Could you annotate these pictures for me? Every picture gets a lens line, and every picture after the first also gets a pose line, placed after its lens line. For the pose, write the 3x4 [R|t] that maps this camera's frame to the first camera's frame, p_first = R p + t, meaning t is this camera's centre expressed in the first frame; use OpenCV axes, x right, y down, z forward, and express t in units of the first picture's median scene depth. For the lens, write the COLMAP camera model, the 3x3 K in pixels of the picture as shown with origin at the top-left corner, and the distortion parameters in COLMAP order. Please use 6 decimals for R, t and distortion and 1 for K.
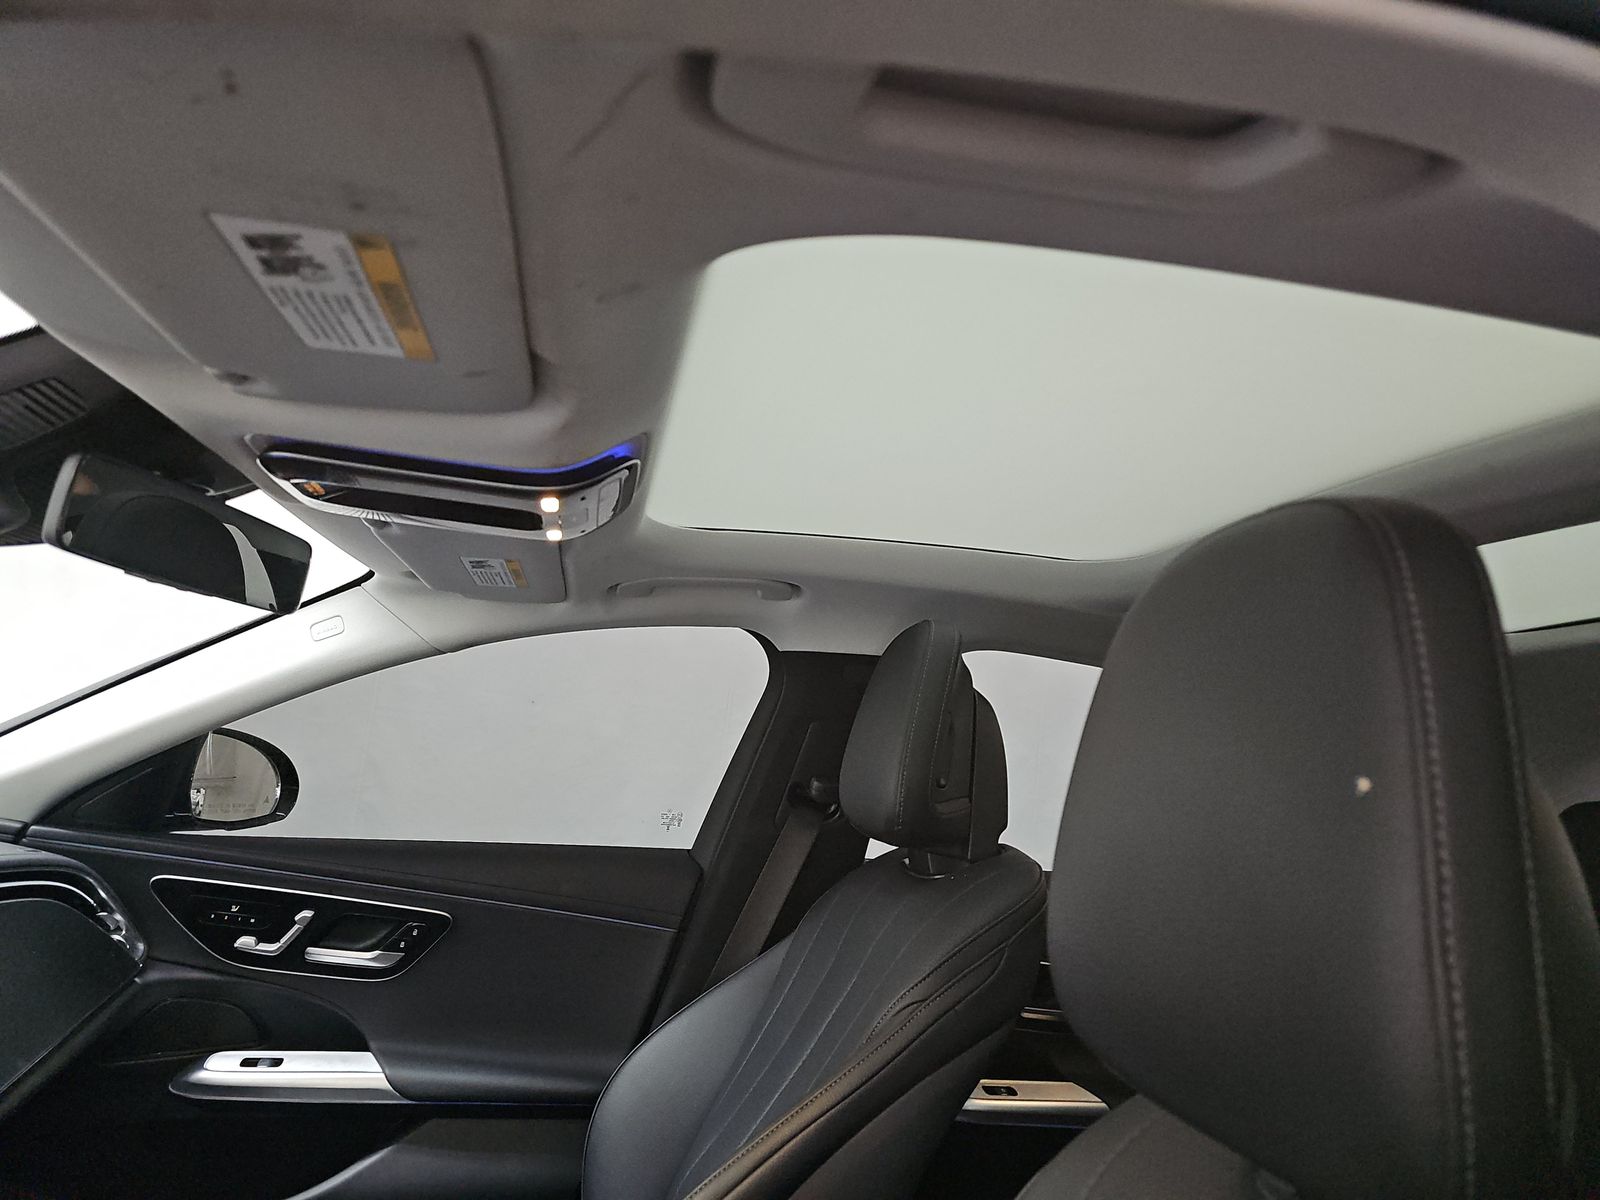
lens RADIAL K [[1054.4, 0, 800.7], [0, 1054.4, 599.2], [0, 0, 1]] dist [0.009167, -0.020839]
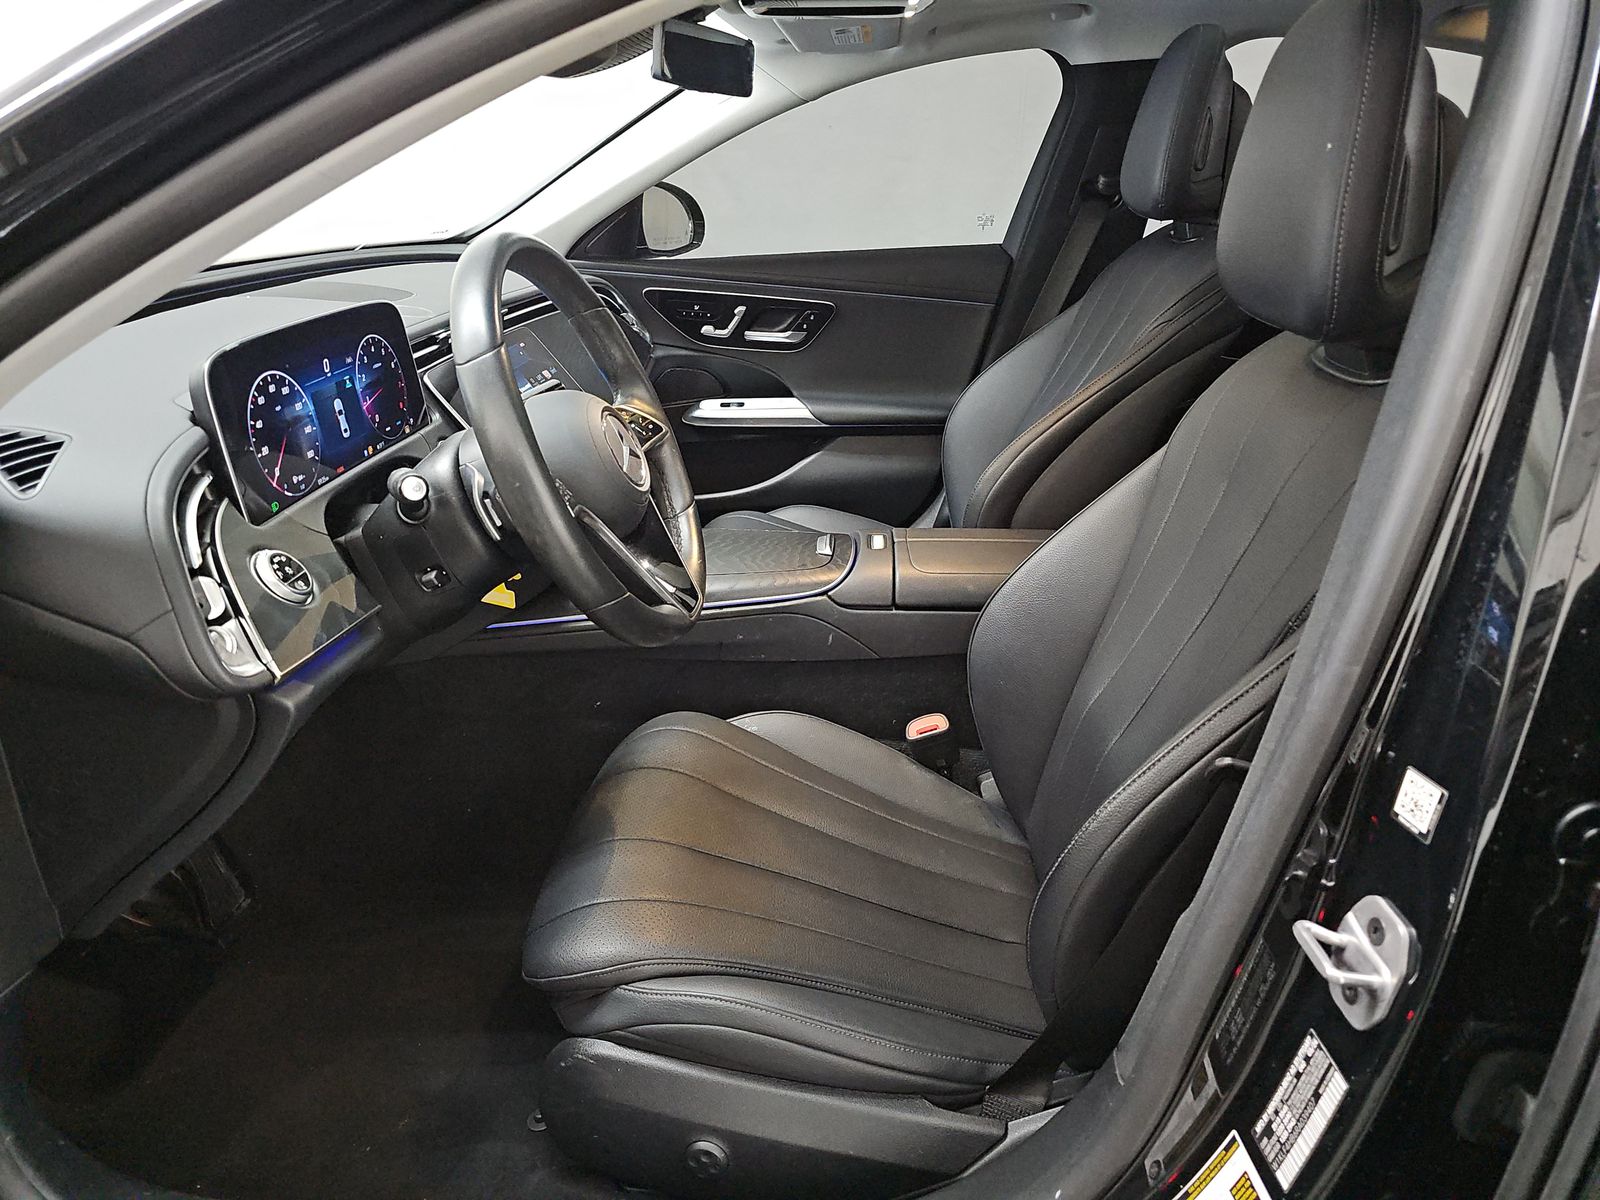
lens RADIAL K [[1054.4, 0, 816.8], [0, 1054.4, 605.0], [0, 0, 1]] dist [0.009167, -0.020839]
pose [[0.967402, 0.000349, -0.253246, 0.004694], [0.129991, 0.857525, 0.497748, -0.064081], [0.217338, -0.514442, 0.829526, -0.402546]]
